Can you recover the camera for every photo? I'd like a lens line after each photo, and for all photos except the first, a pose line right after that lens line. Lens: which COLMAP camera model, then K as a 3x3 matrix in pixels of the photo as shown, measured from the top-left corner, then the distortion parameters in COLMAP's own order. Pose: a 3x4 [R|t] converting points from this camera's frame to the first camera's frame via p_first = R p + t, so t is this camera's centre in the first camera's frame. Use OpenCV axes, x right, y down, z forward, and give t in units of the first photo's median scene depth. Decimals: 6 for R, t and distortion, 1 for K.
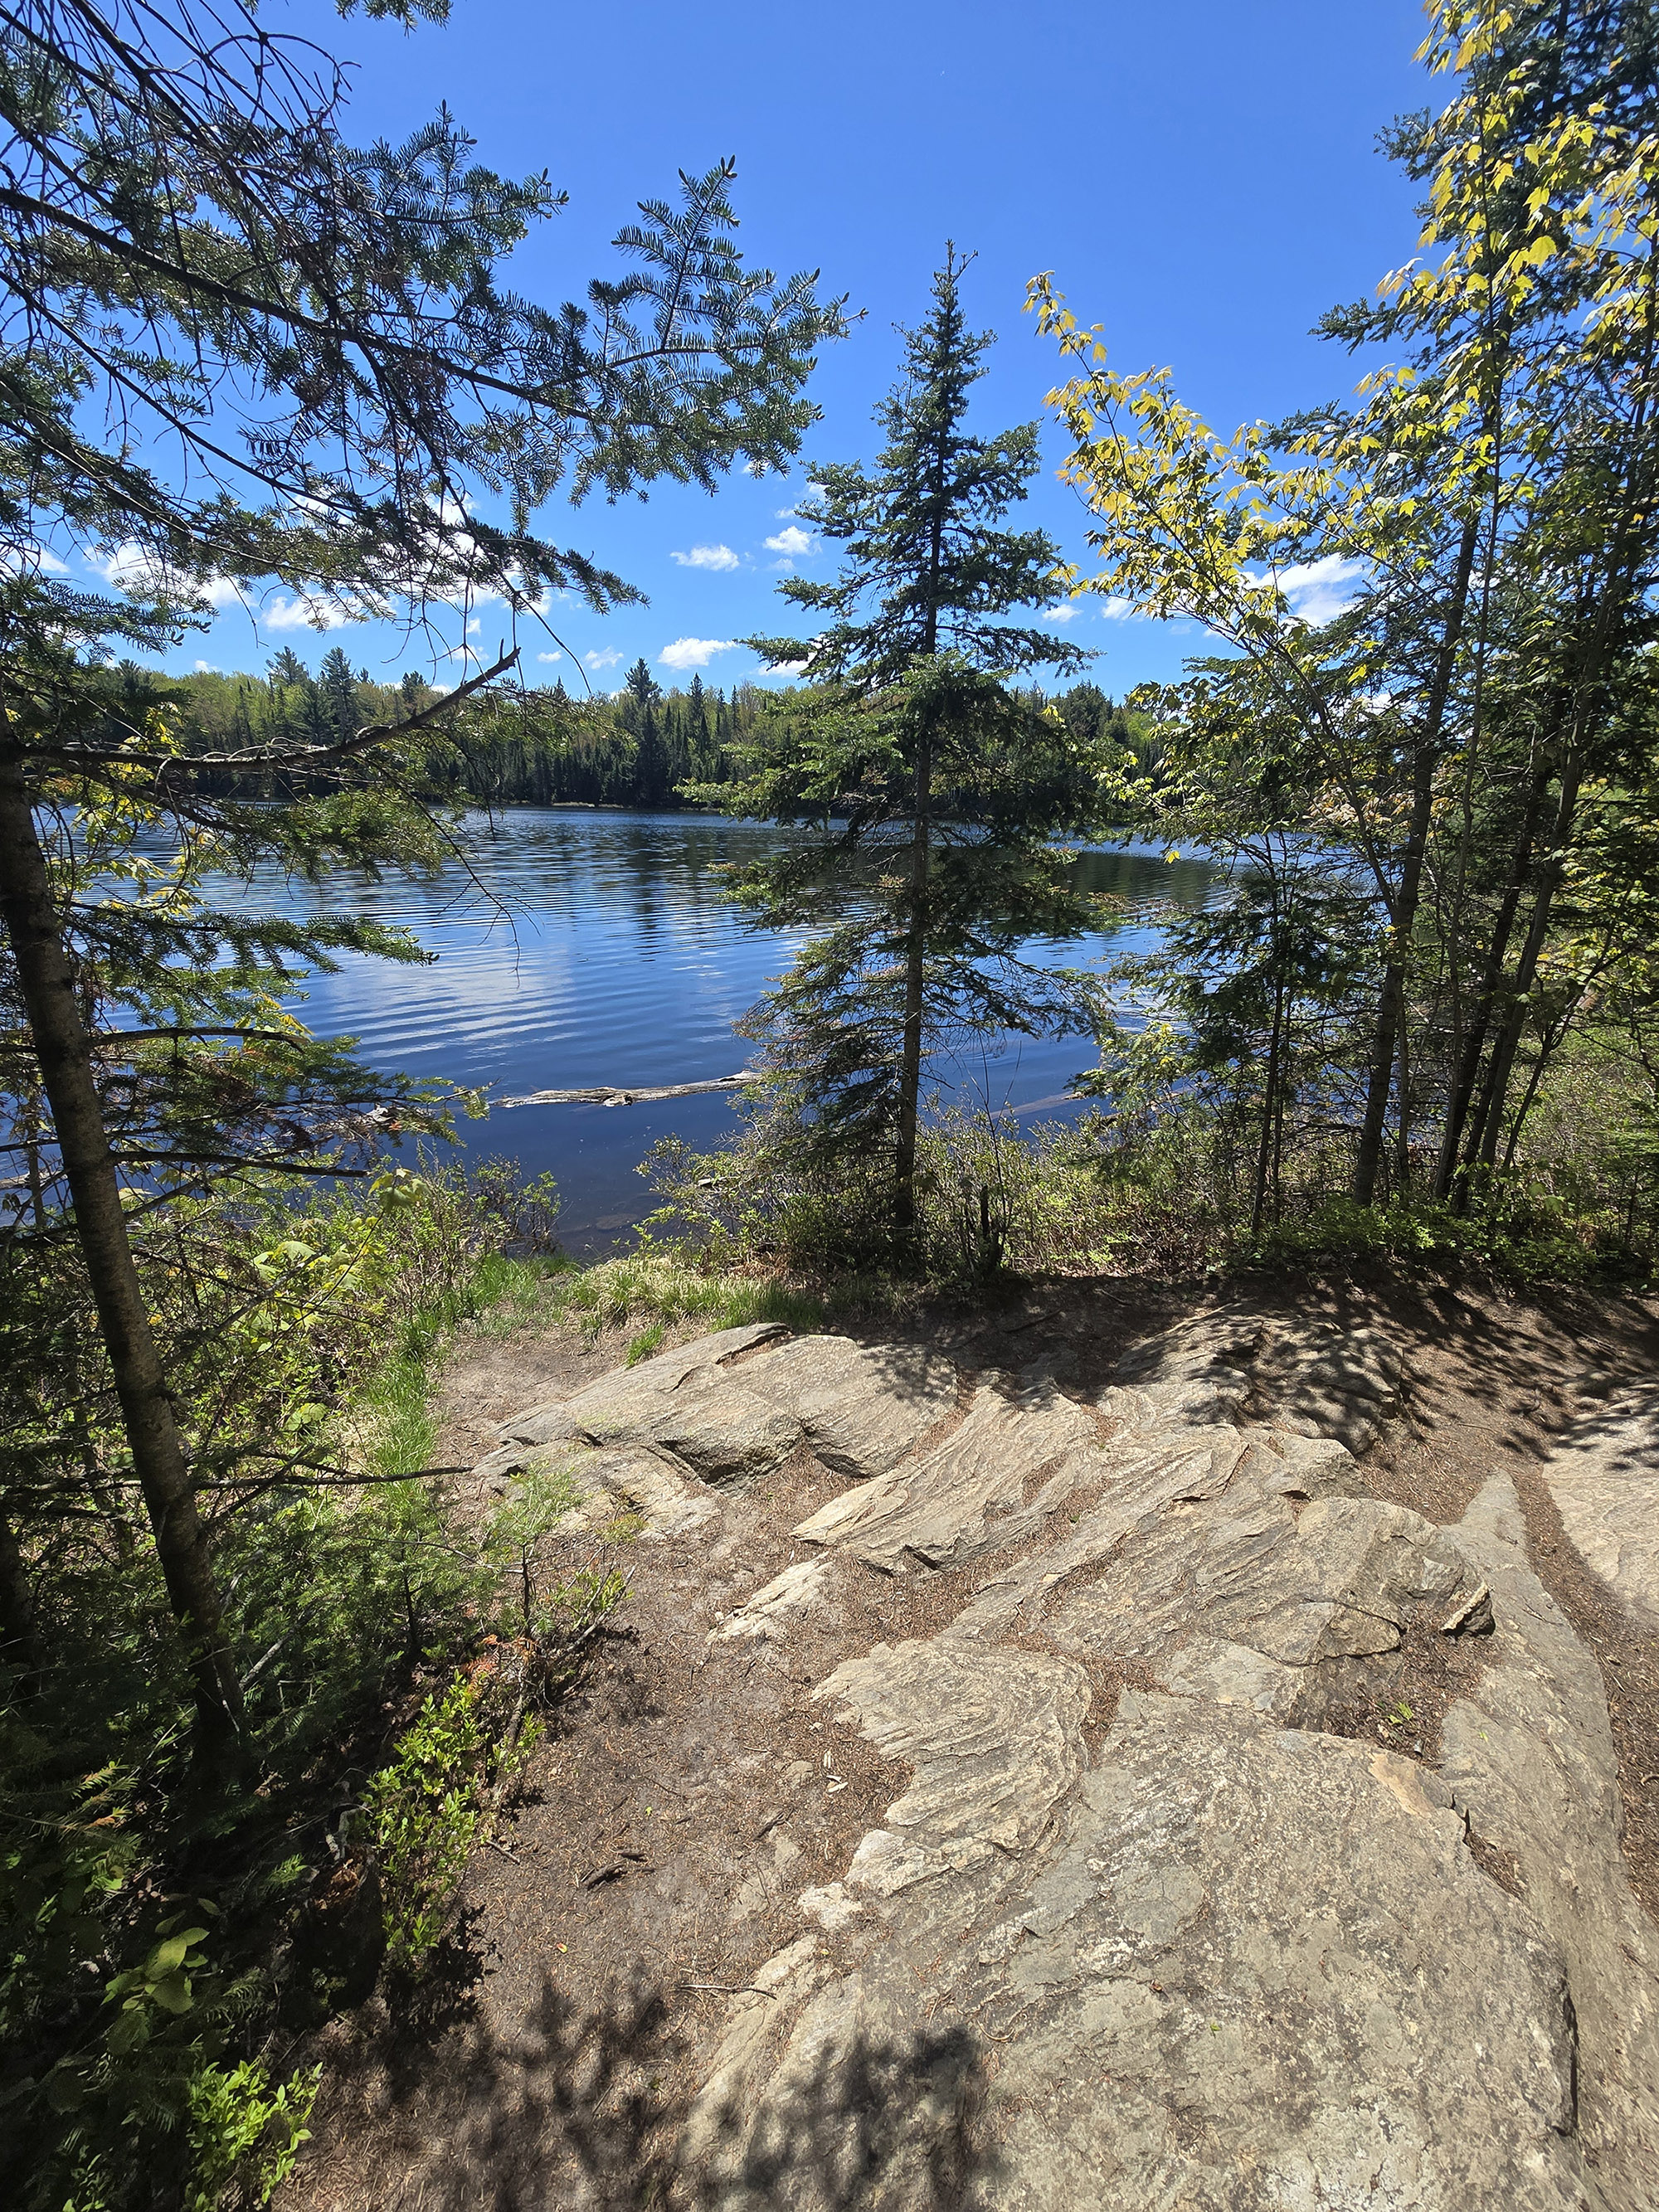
lens RADIAL K [[923.8, 0, 820.6], [0, 923.8, 1094.4], [0, 0, 1]] dist [-0.002003, 0.000126]
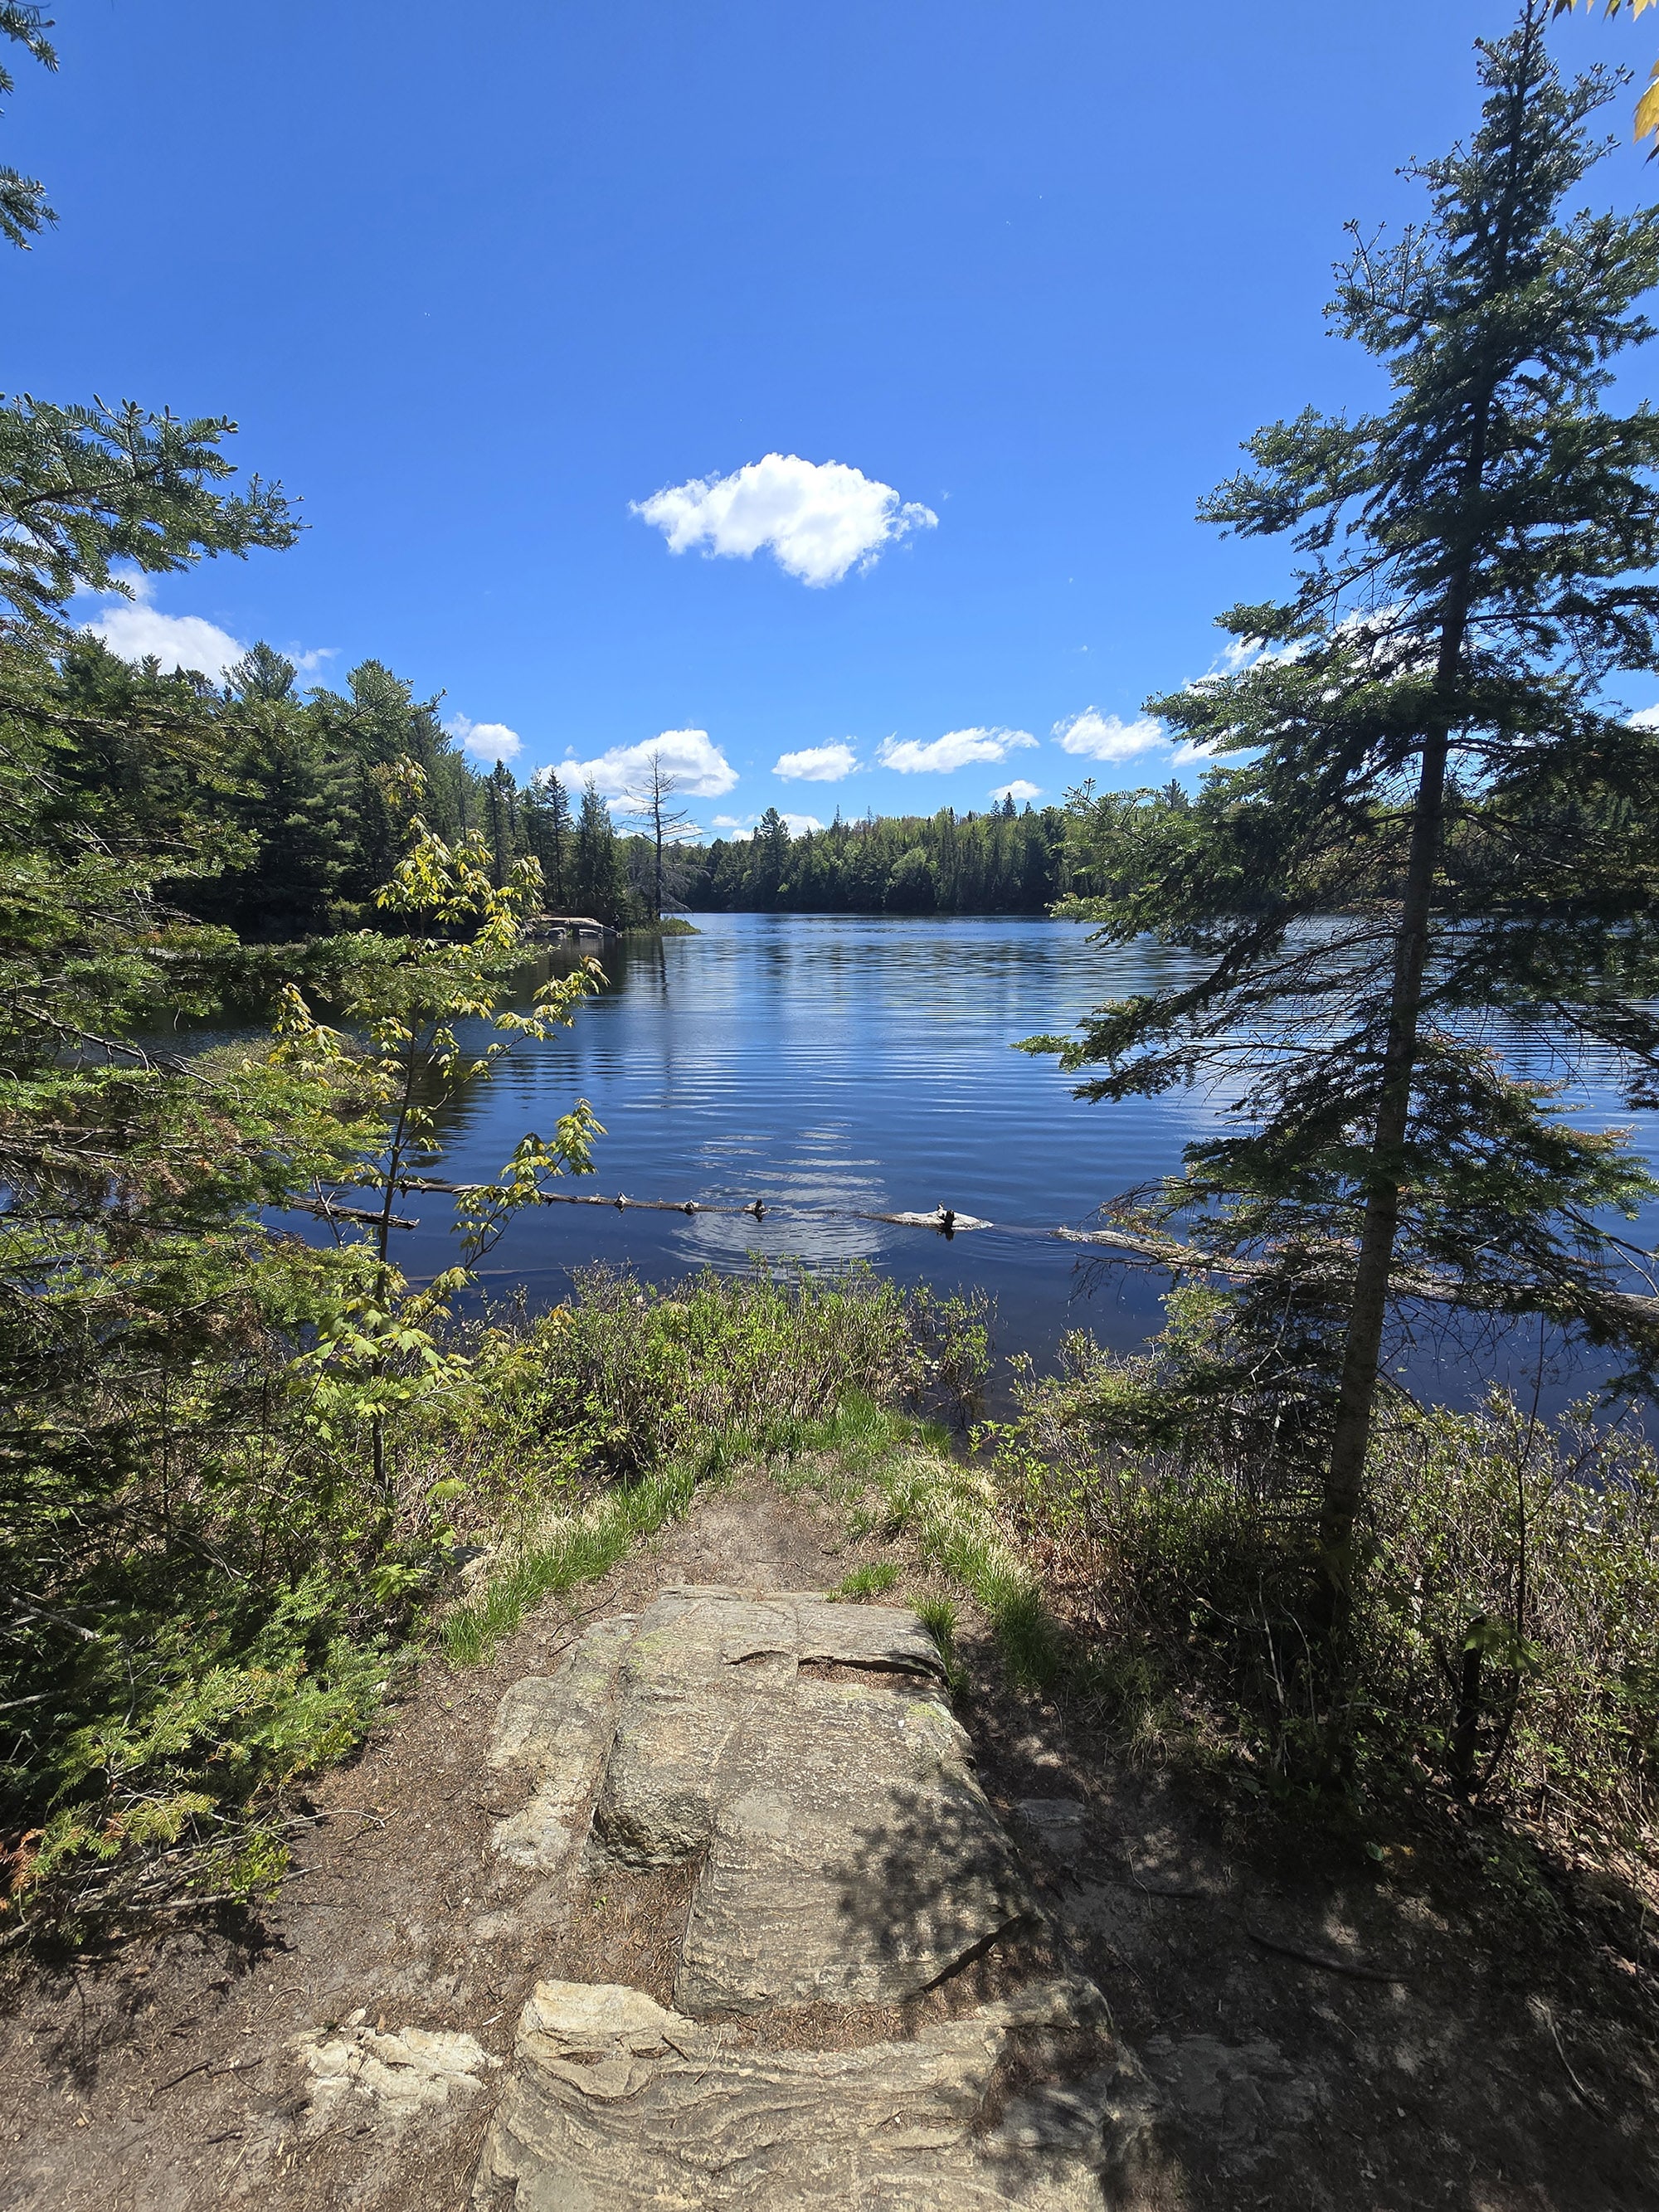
lens RADIAL K [[923.8, 0, 820.6], [0, 923.8, 1094.4], [0, 0, 1]] dist [-0.002003, 0.000126]
pose [[0.661697, 0.136482, -0.737244, 0.361381], [-0.219577, 0.975456, -0.016497, -0.135649], [0.716898, 0.172798, 0.675425, 0.412463]]
